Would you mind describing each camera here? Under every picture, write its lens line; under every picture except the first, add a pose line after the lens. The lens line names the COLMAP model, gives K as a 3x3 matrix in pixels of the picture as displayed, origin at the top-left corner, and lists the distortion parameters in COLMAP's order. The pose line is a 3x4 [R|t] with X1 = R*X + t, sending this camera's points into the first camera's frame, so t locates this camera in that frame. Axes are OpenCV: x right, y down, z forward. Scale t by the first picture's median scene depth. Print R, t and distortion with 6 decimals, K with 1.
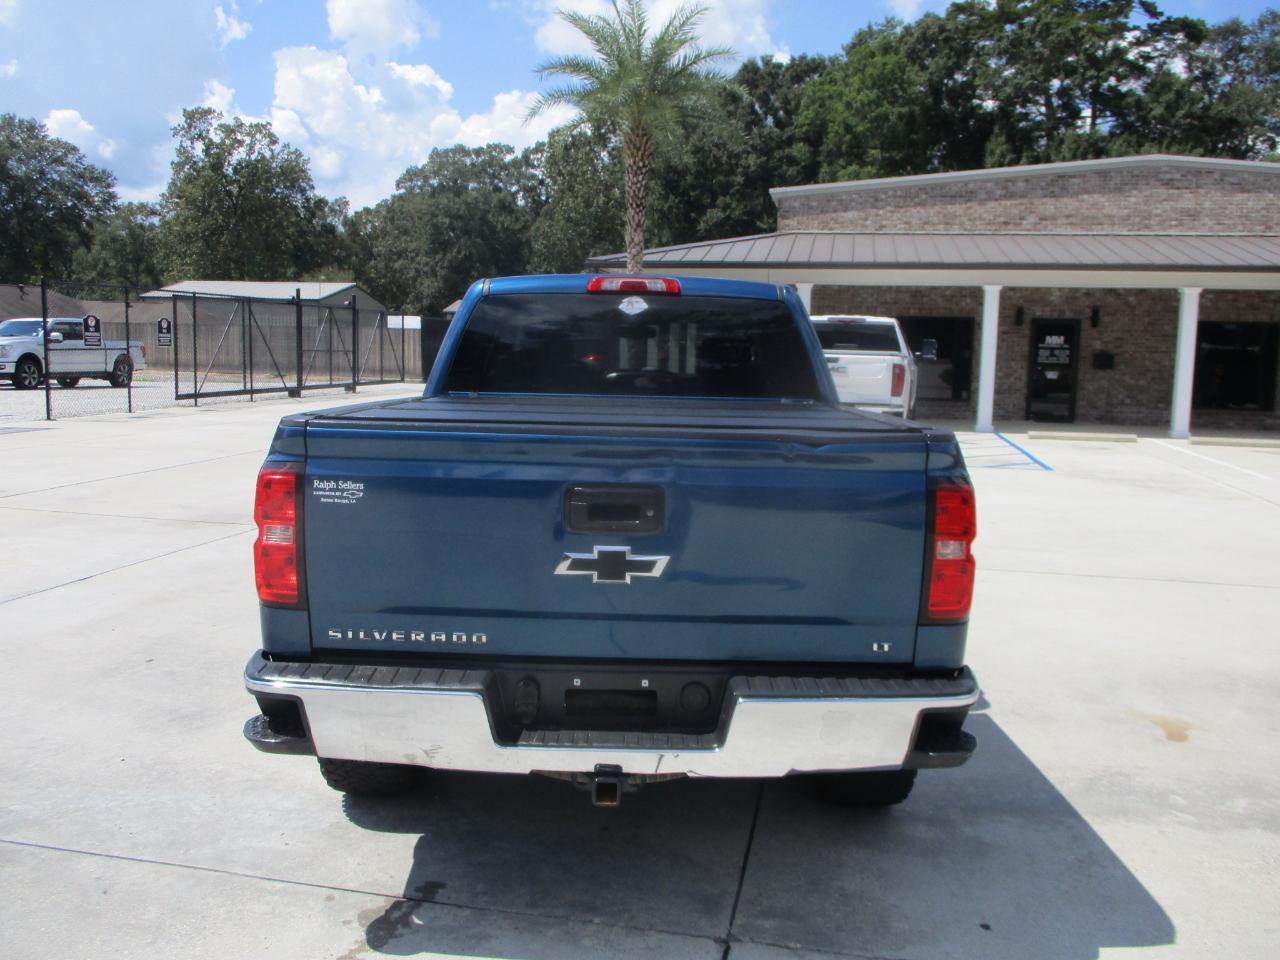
lens RADIAL K [[1050.0, 0, 632.6], [0, 1050.0, 448.1], [0, 0, 1]] dist [-0.022726, -0.009363]
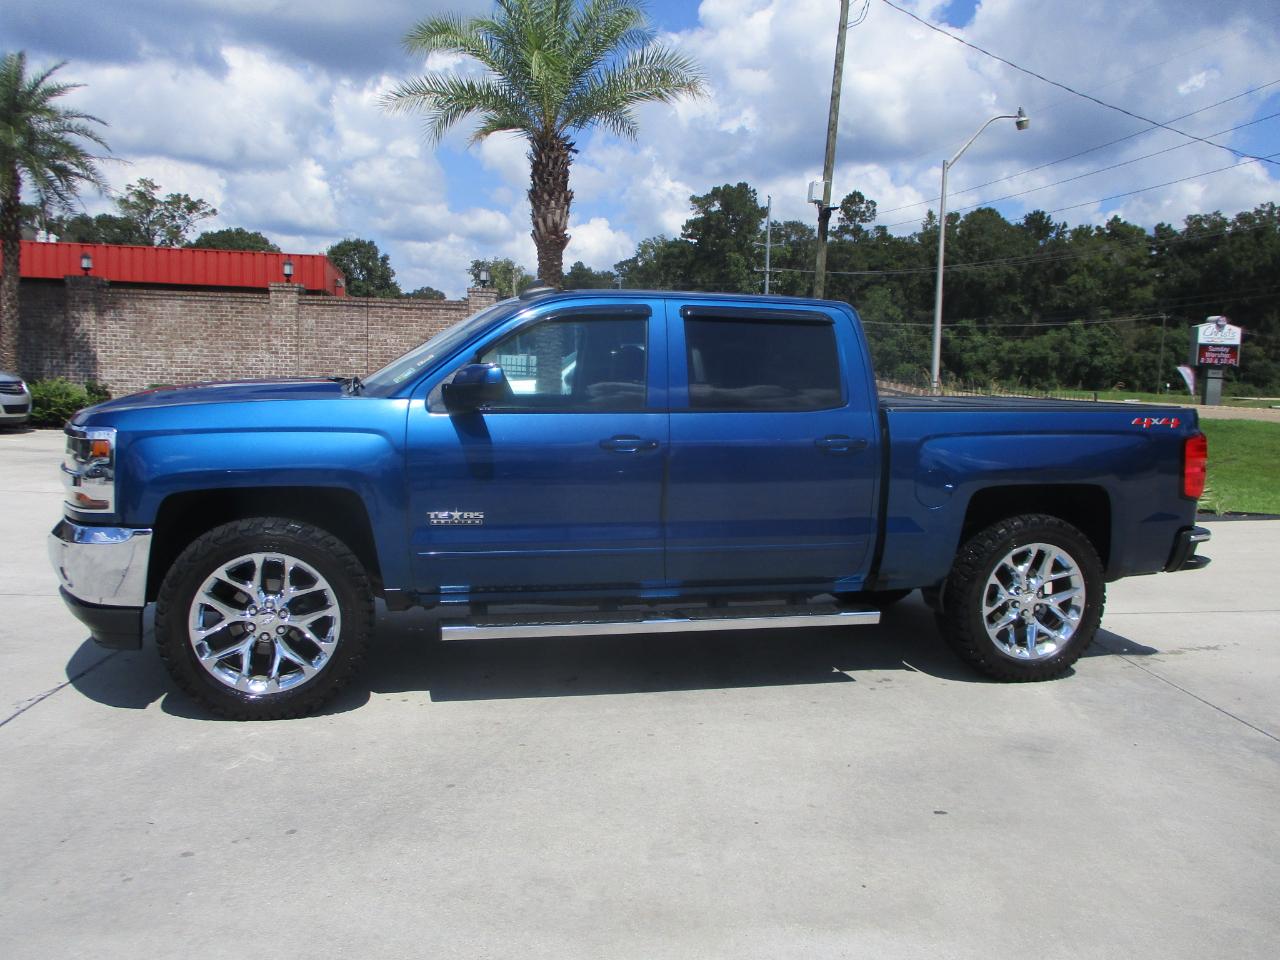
lens RADIAL K [[1045.6, 0, 646.1], [0, 1045.6, 459.5], [0, 0, 1]] dist [-0.038307, 0.006177]
pose [[-0.265190, -0.111153, 0.957768, -0.218527], [0.053285, 0.990125, 0.129662, -0.028072], [-0.962723, 0.085420, -0.256649, 0.279316]]
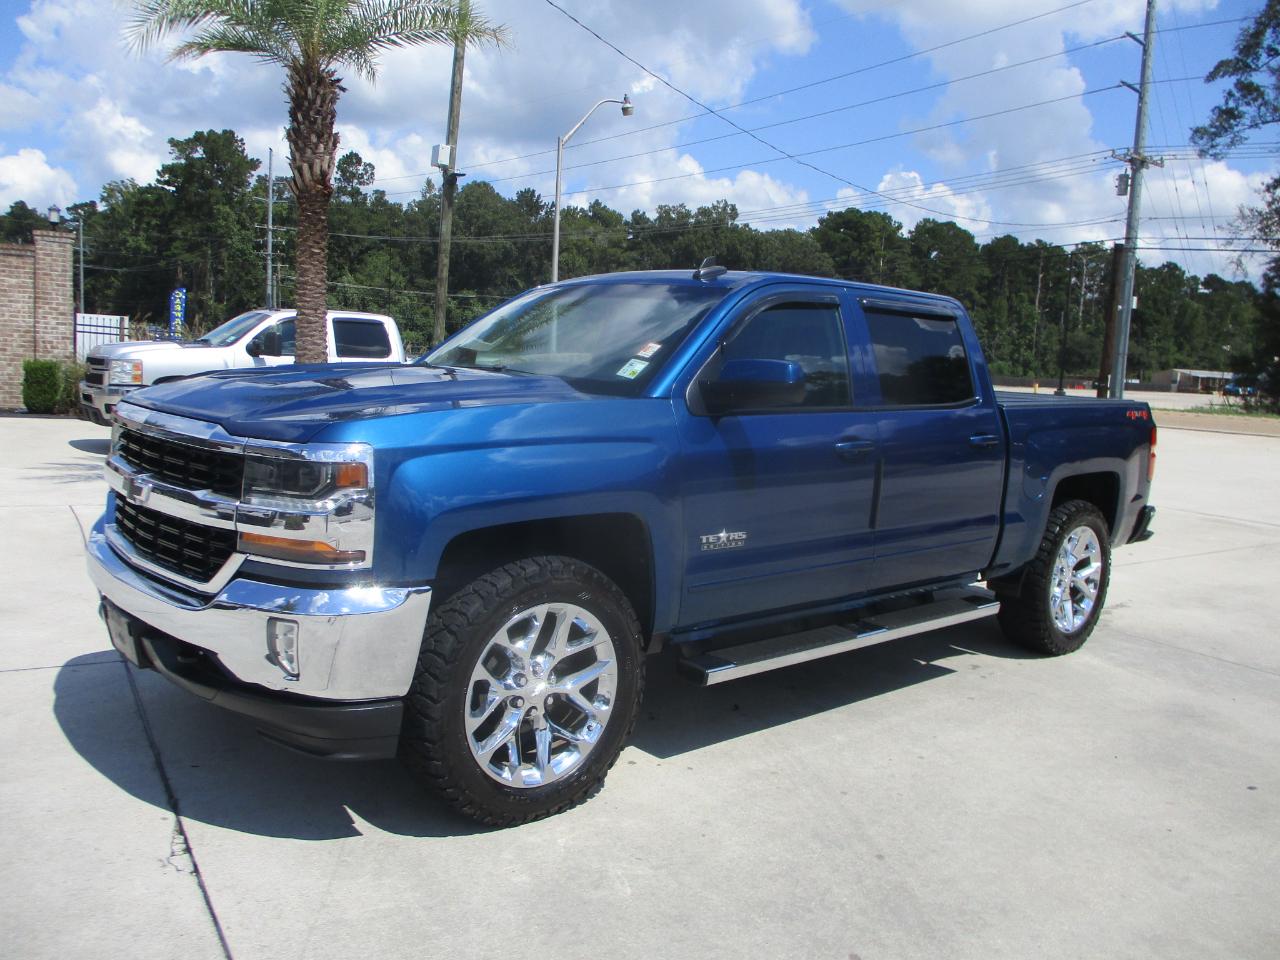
lens RADIAL K [[1045.6, 0, 646.1], [0, 1045.6, 459.5], [0, 0, 1]] dist [-0.038307, 0.006177]
pose [[-0.681409, -0.129750, 0.720310, -0.139403], [-0.004894, 0.984947, 0.172789, -0.034357], [-0.731887, 0.114215, -0.671786, 0.374328]]
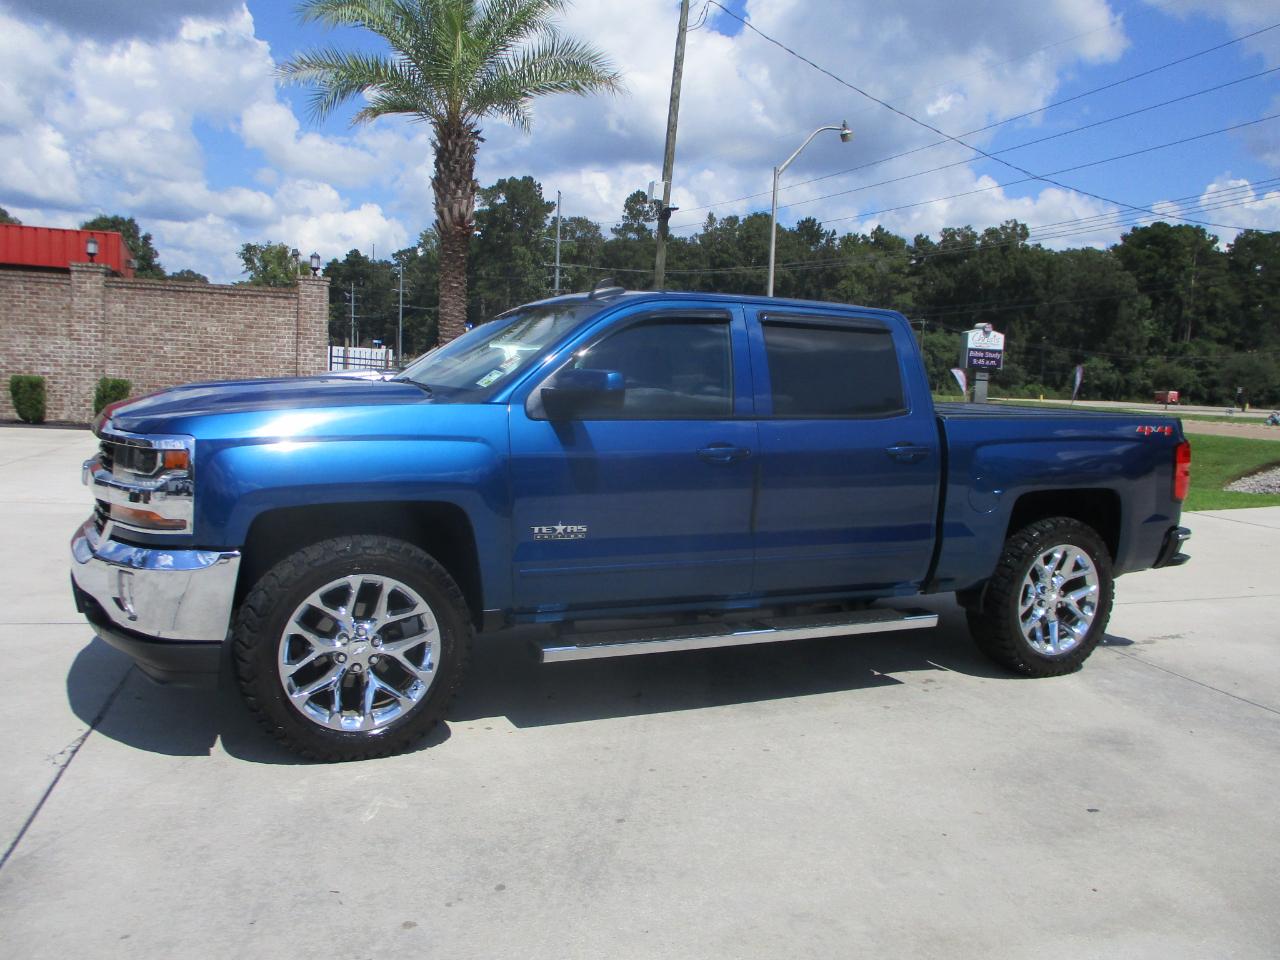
lens RADIAL K [[1045.6, 0, 646.1], [0, 1045.6, 459.5], [0, 0, 1]] dist [-0.038307, 0.006177]
pose [[-0.460617, -0.116045, 0.879980, -0.192322], [0.024157, 0.989410, 0.143121, -0.031846], [-0.887270, 0.087181, -0.452936, 0.328335]]
